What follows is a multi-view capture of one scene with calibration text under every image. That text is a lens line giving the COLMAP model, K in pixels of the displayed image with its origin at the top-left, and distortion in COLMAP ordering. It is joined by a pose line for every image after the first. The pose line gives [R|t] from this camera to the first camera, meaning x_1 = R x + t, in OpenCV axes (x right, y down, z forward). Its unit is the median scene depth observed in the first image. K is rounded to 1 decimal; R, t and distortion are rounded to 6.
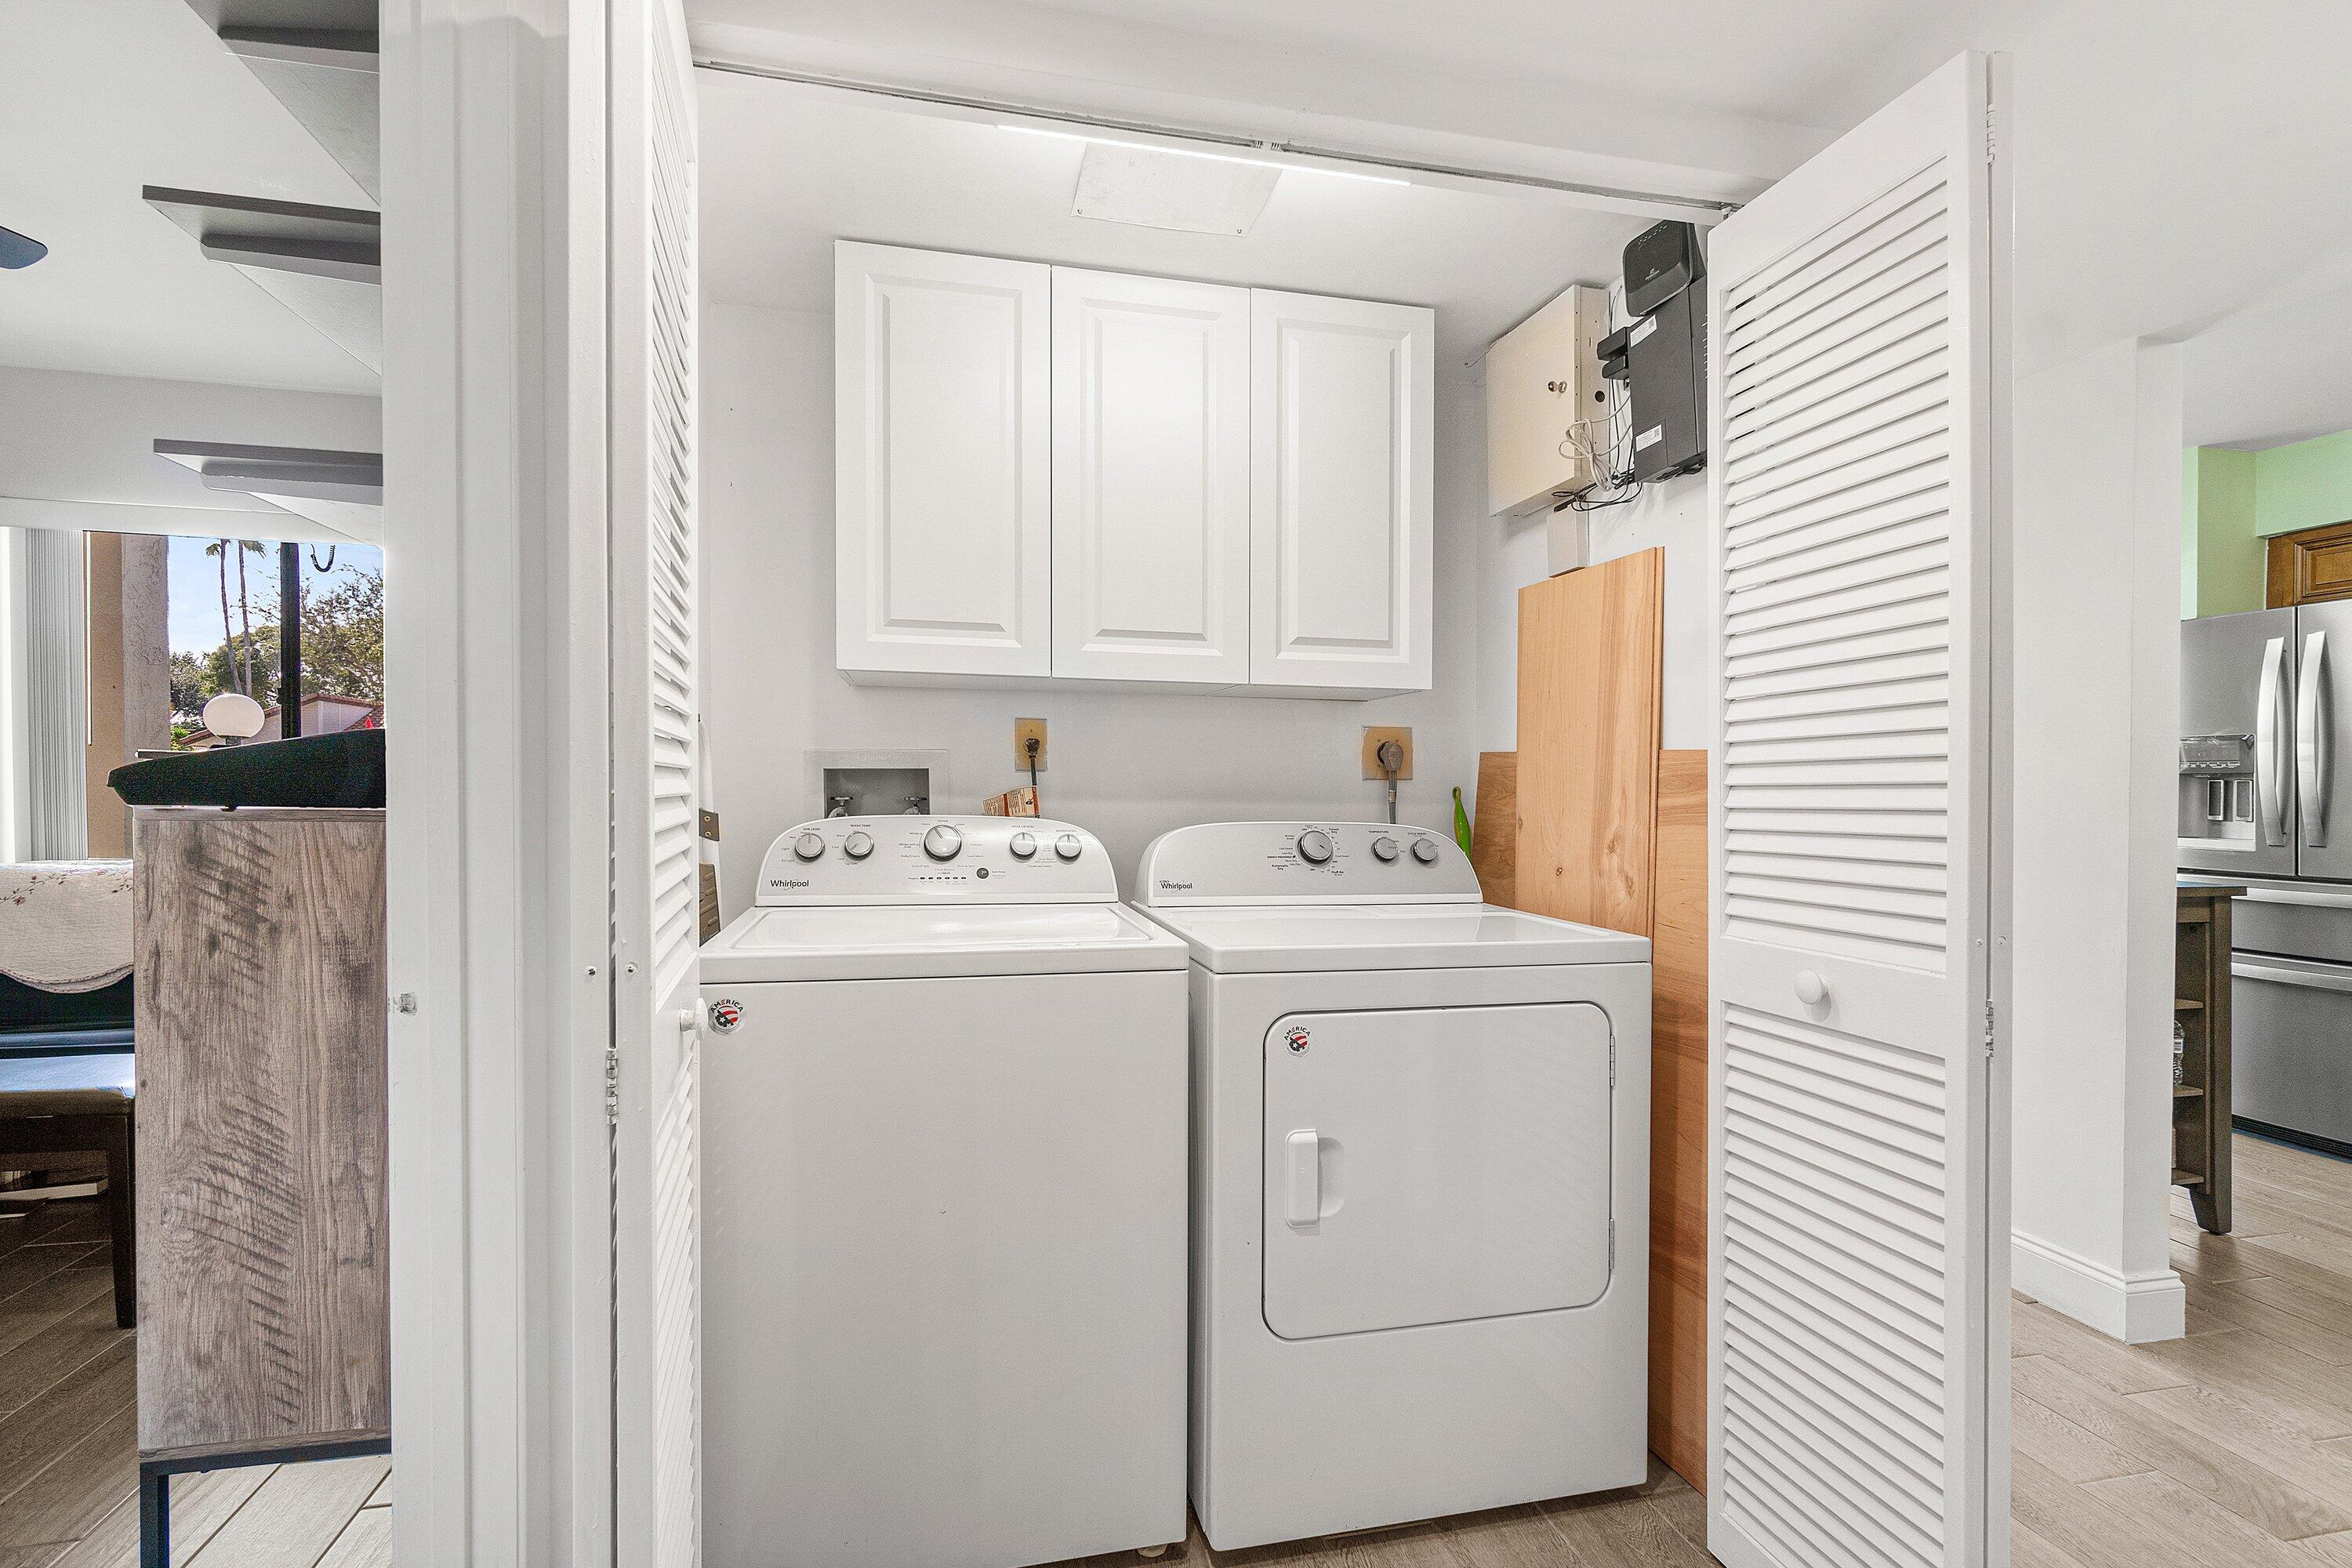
lens RADIAL K [[1071.3, 0, 1169.3], [0, 1071.3, 808.6], [0, 0, 1]] dist [-0.002398, -0.000496]
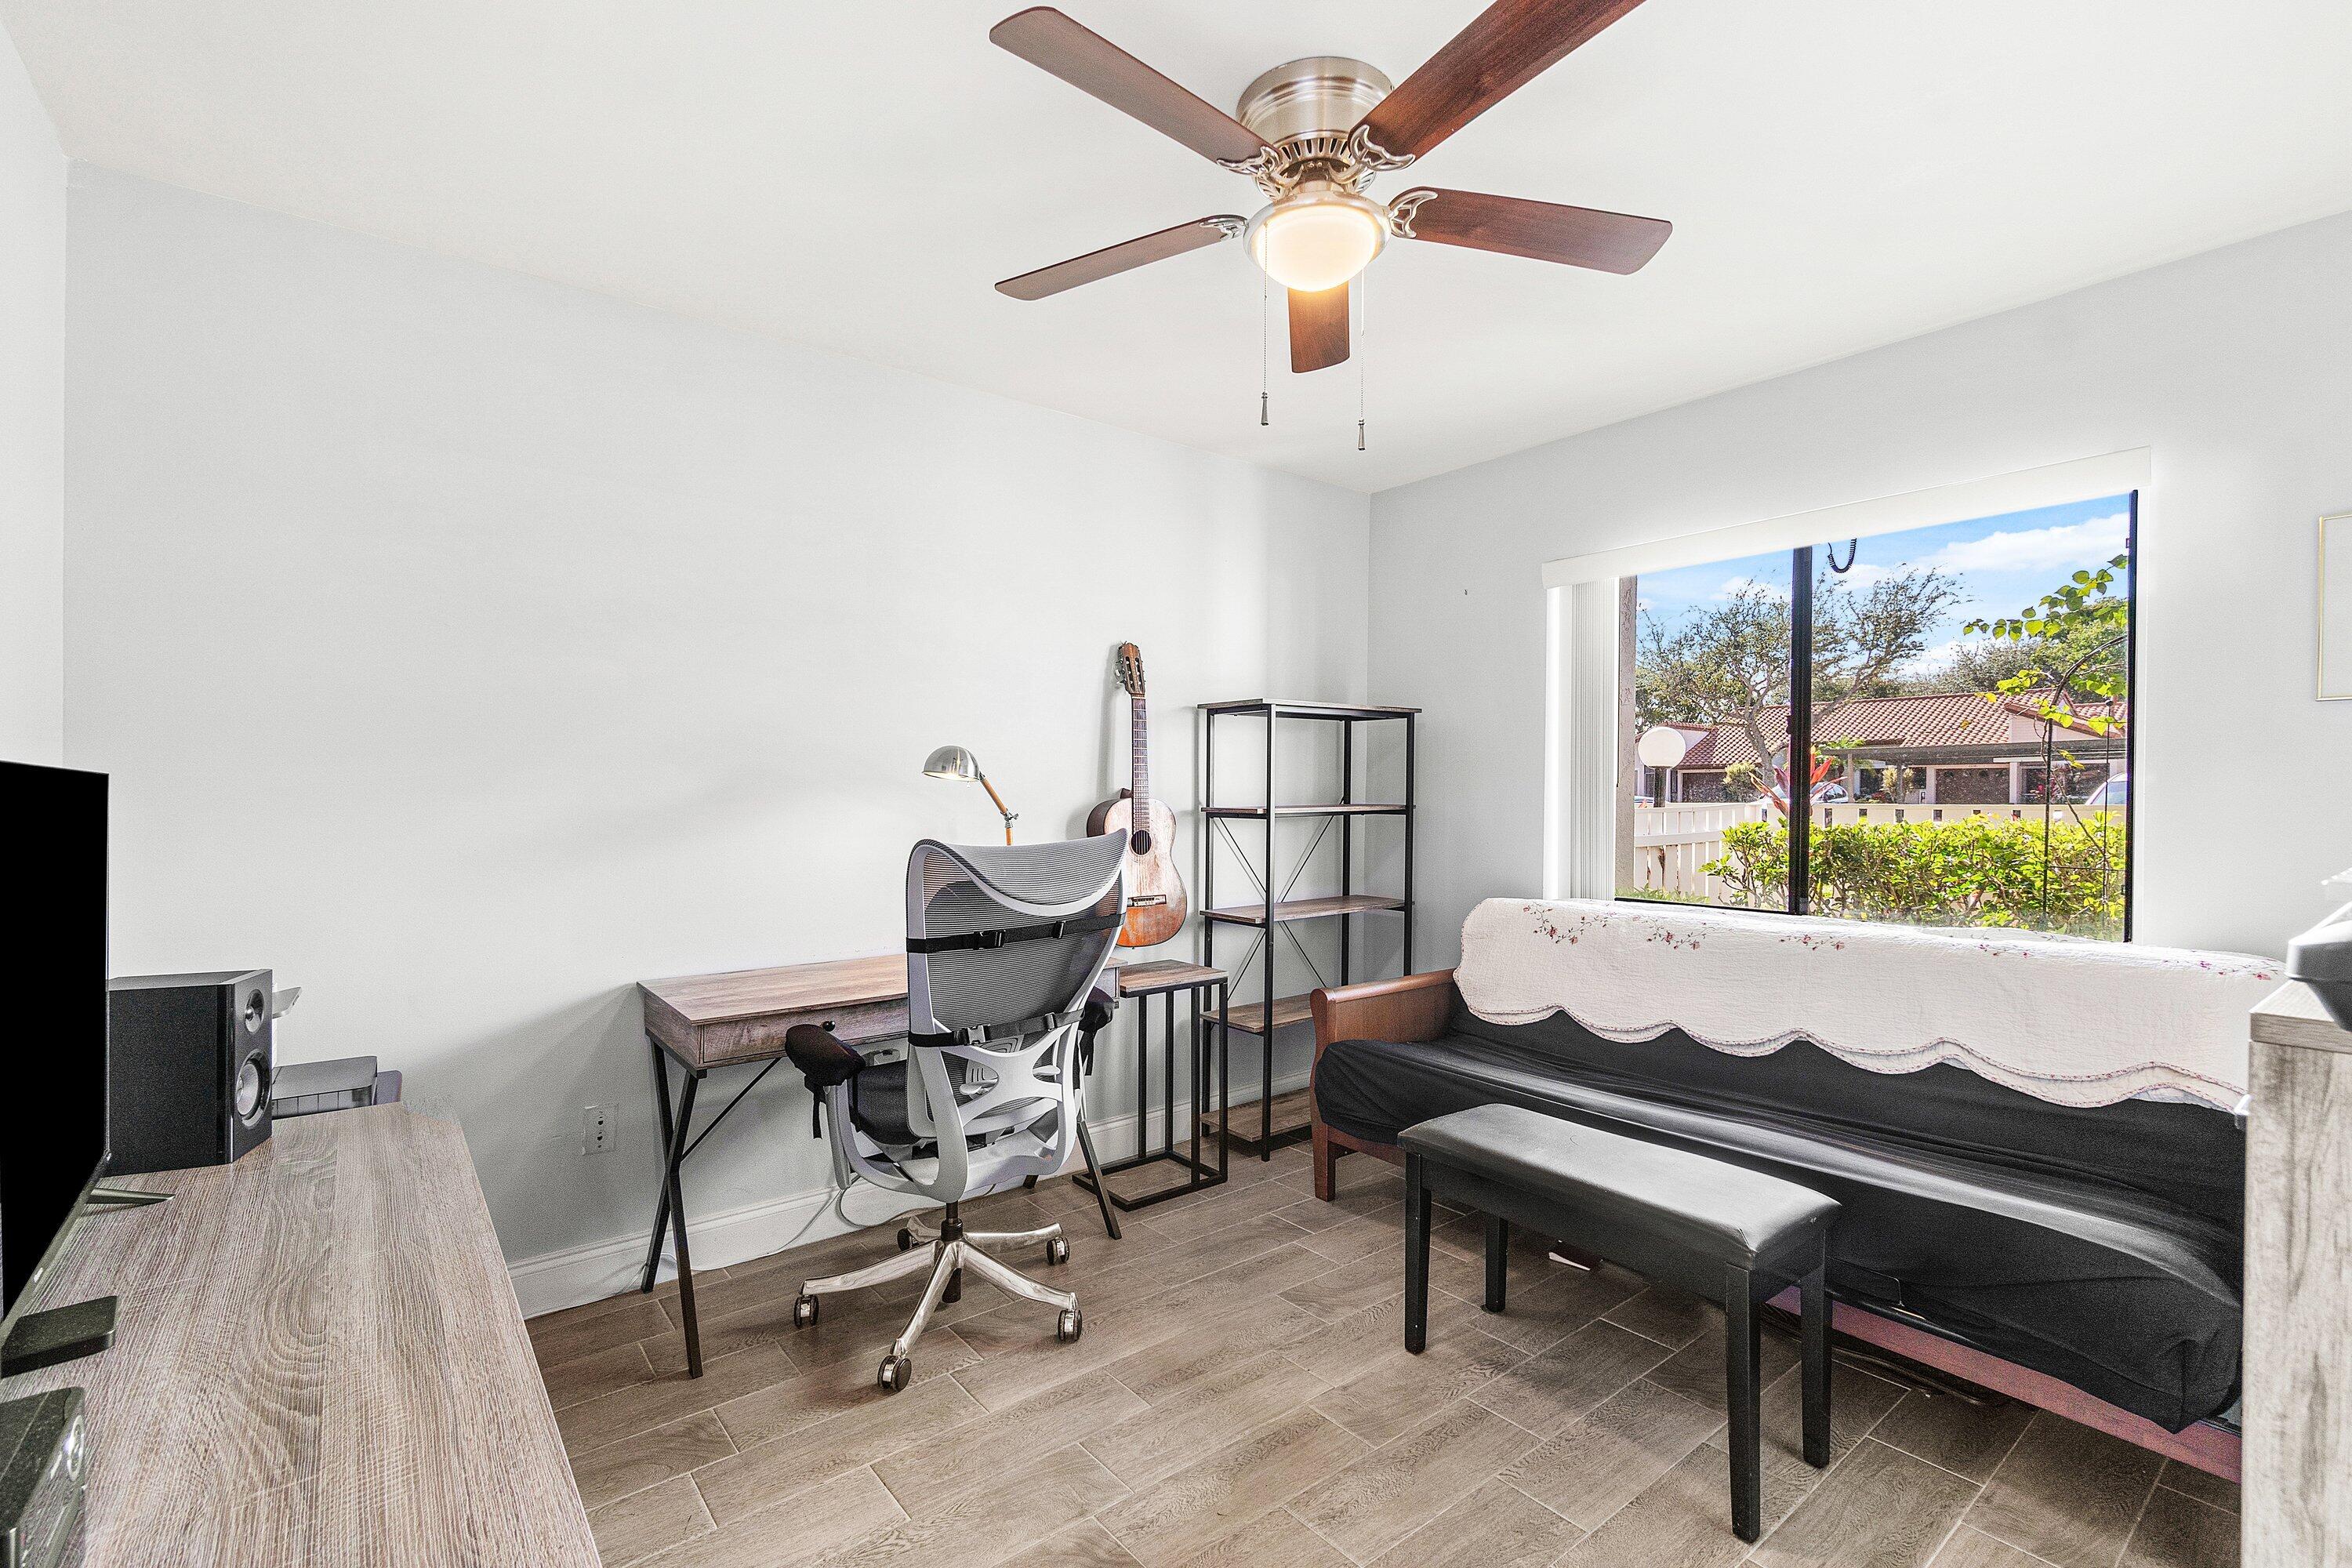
lens RADIAL K [[1071.3, 0, 1169.3], [0, 1071.3, 808.6], [0, 0, 1]] dist [-0.002398, -0.000496]
pose [[0.450257, 0.001906, -0.892897, -0.280332], [-0.014848, 0.999875, -0.005352, -0.024940], [0.892776, 0.015668, 0.450229, 0.156418]]
